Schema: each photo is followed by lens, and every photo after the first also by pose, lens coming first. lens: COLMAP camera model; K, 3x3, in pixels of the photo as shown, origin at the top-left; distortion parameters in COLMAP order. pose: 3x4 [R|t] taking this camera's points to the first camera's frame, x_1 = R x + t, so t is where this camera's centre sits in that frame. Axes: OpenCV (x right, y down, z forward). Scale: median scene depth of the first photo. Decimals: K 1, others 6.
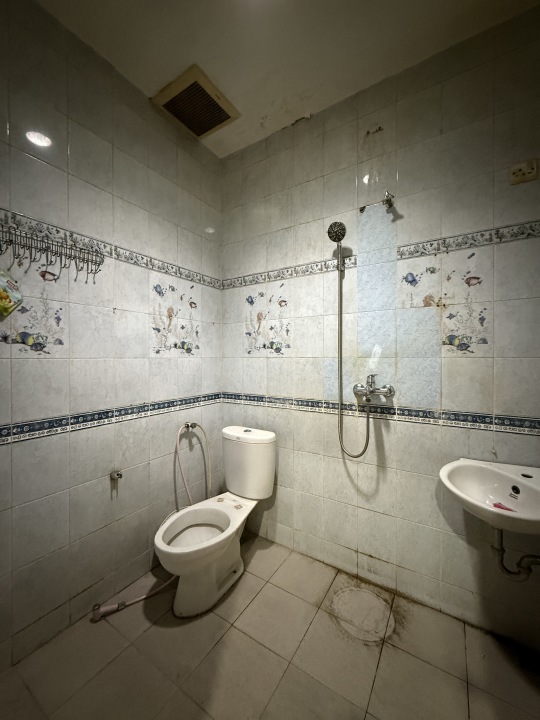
lens RADIAL K [[288.5, 0, 268.0], [0, 288.5, 358.4], [0, 0, 1]] dist [-0.000961, -0.000019]
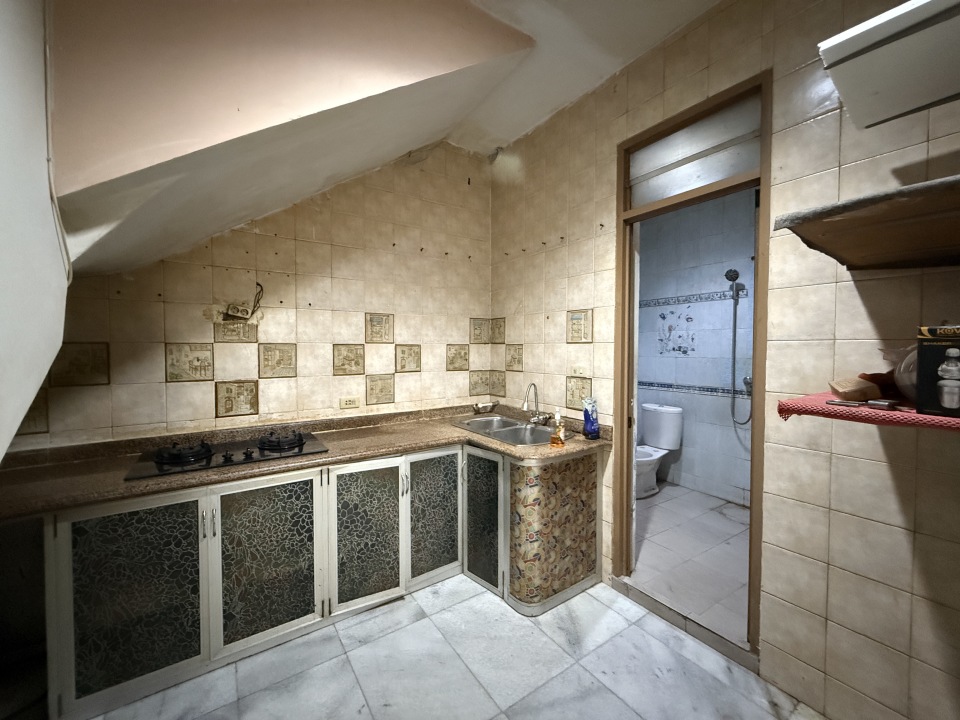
lens RADIAL K [[384.7, 0, 478.8], [0, 384.7, 358.2], [0, 0, 1]] dist [-0.000961, -0.000019]
pose [[0.914604, 0.016307, -0.404021, -0.135050], [-0.008073, 0.999724, 0.022075, -0.034690], [0.404270, -0.016928, 0.914483, -1.217173]]
